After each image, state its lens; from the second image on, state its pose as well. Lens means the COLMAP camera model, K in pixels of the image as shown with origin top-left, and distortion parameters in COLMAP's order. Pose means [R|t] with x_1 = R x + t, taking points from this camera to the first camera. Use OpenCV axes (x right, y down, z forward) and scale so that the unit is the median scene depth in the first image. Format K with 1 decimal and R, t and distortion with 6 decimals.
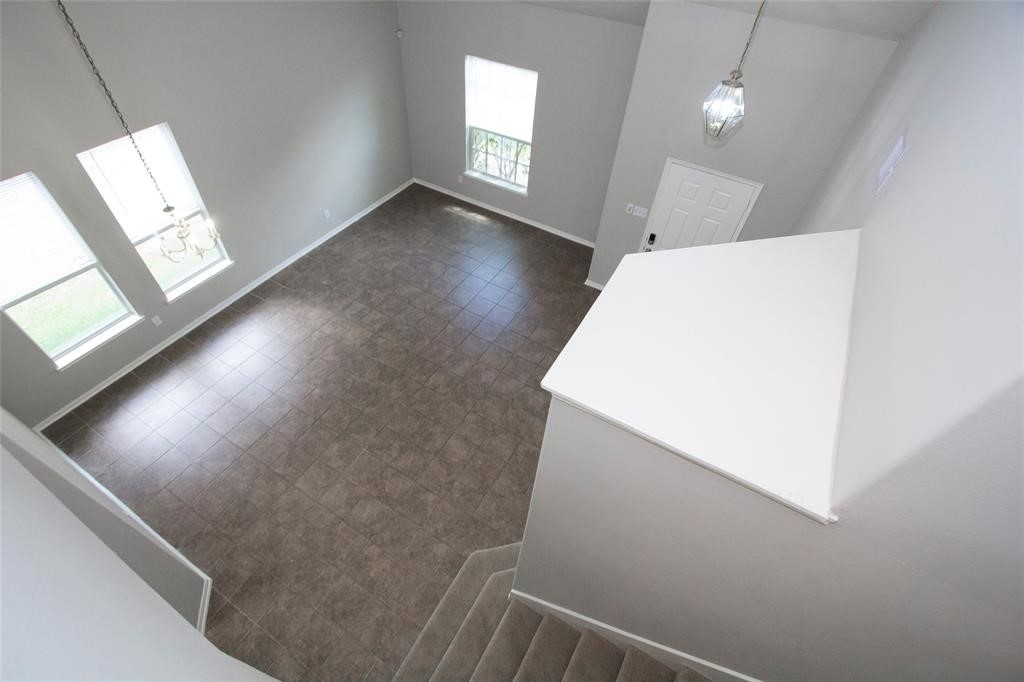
lens RADIAL K [[470.7, 0, 504.8], [0, 470.7, 341.1], [0, 0, 1]] dist [-0.012100, 0.000710]
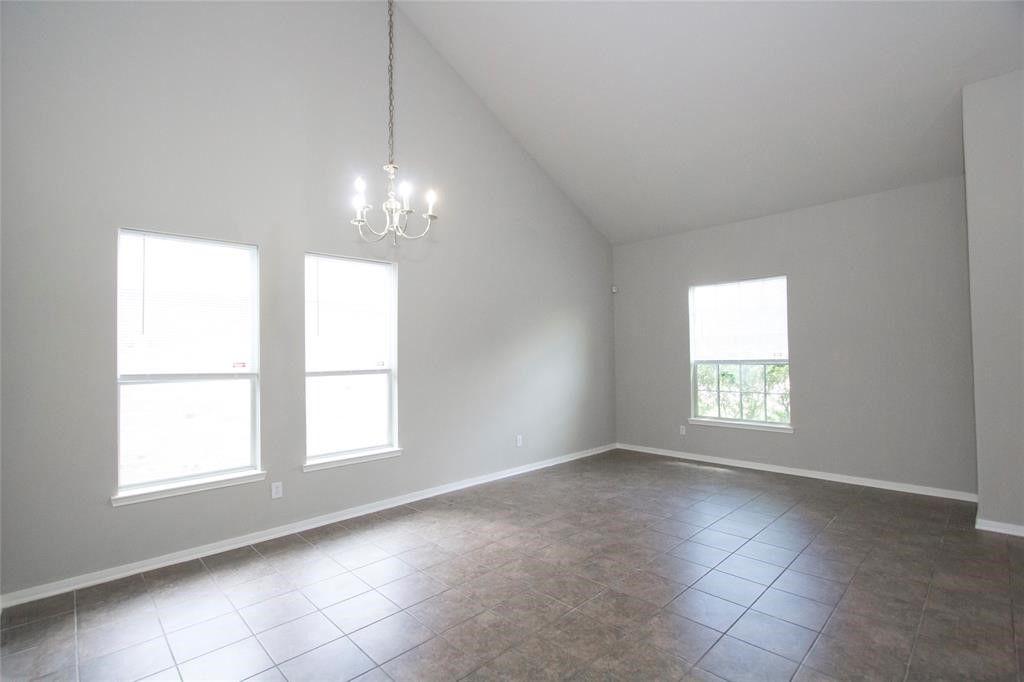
lens RADIAL K [[470.7, 0, 504.8], [0, 470.7, 341.1], [0, 0, 1]] dist [-0.012100, 0.000710]
pose [[0.960673, -0.069983, -0.268720, -0.204436], [-0.158580, 0.656129, -0.737799, 0.231084], [0.227948, 0.751397, 0.619228, 0.436438]]
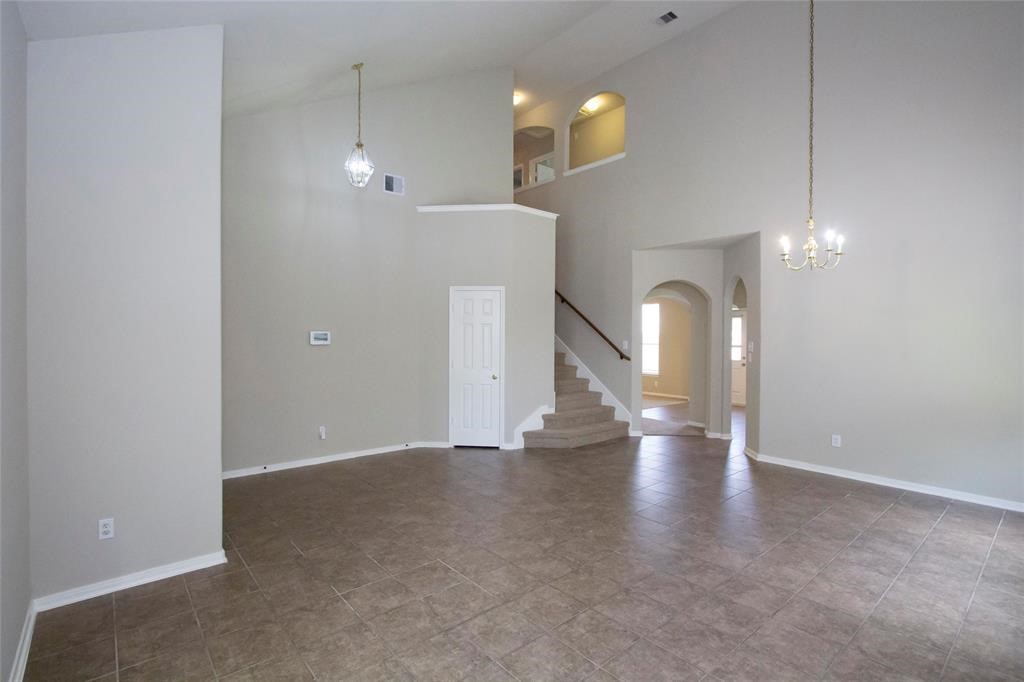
lens RADIAL K [[470.7, 0, 504.8], [0, 470.7, 341.1], [0, 0, 1]] dist [-0.012100, 0.000710]
pose [[-0.941644, -0.053972, 0.332256, -0.234623], [0.213654, 0.666912, 0.713849, -0.573162], [-0.260113, 0.743180, -0.616462, 1.153991]]
